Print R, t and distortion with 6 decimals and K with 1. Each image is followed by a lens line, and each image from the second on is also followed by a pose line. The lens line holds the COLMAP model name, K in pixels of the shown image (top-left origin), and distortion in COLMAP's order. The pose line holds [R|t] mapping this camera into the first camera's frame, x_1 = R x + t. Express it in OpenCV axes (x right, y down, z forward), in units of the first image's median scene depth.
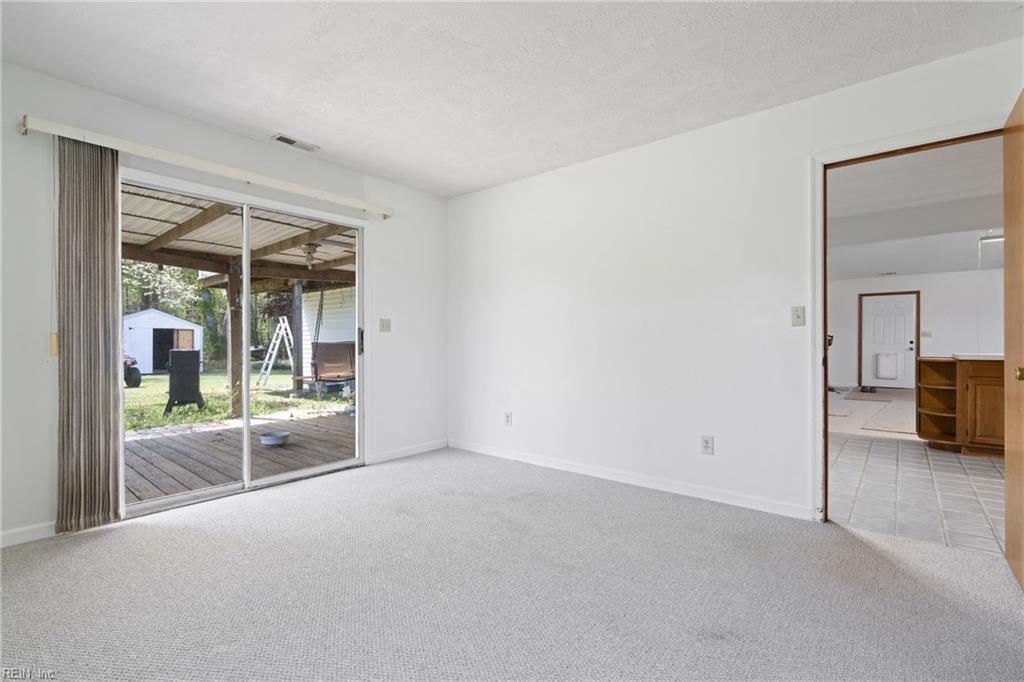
lens RADIAL K [[465.9, 0, 510.4], [0, 465.9, 343.7], [0, 0, 1]] dist [-0.005677, 0.001516]
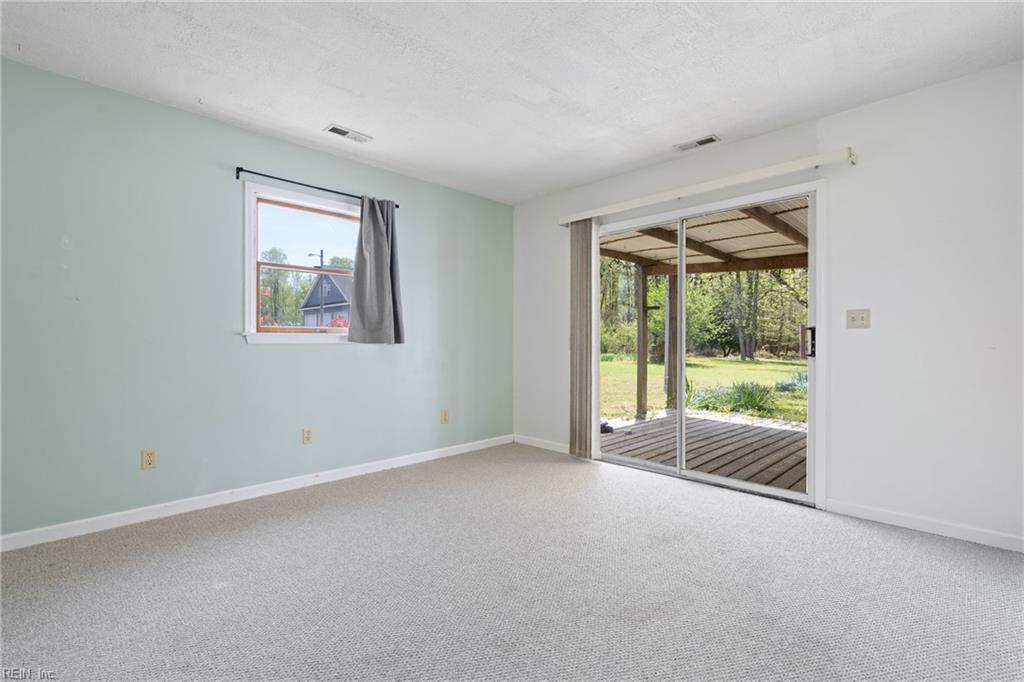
lens RADIAL K [[465.9, 0, 515.2], [0, 465.9, 339.1], [0, 0, 1]] dist [-0.005677, 0.001516]
pose [[-0.077927, -0.001896, -0.996957, 0.562382], [-0.005731, 0.999983, -0.001453, -0.007166], [0.996943, 0.005601, -0.077937, 0.688951]]
